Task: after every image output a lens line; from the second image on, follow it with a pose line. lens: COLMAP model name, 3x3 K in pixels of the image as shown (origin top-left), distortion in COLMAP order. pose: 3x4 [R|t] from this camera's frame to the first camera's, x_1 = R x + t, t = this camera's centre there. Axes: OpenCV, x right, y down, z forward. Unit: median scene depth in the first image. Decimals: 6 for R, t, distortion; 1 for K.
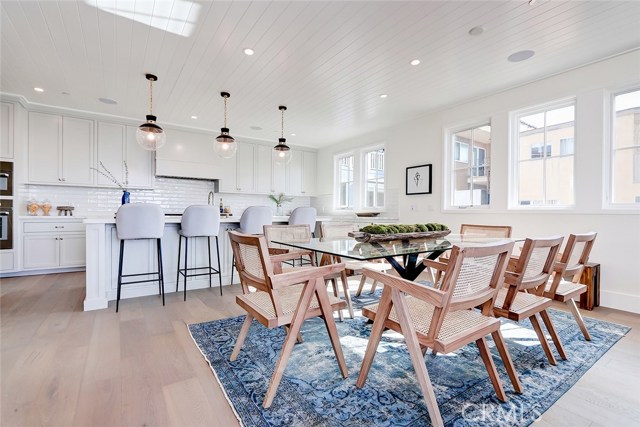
lens RADIAL K [[292.5, 0, 320.0], [0, 292.5, 213.5], [0, 0, 1]] dist [0.000130, -0.000016]
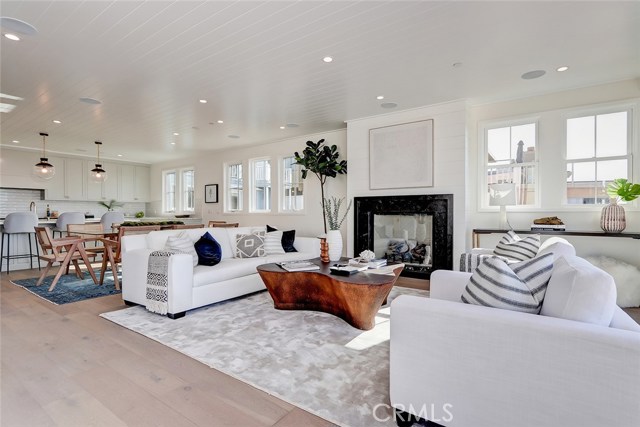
lens RADIAL K [[281.7, 0, 320.0], [0, 281.7, 213.5], [0, 0, 1]] dist [-0.000424, -0.000119]
pose [[0.917796, -0.010970, 0.396900, 0.258989], [0.011231, 0.999936, 0.001666, -0.005693], [-0.396892, 0.002929, 0.917861, -0.568409]]
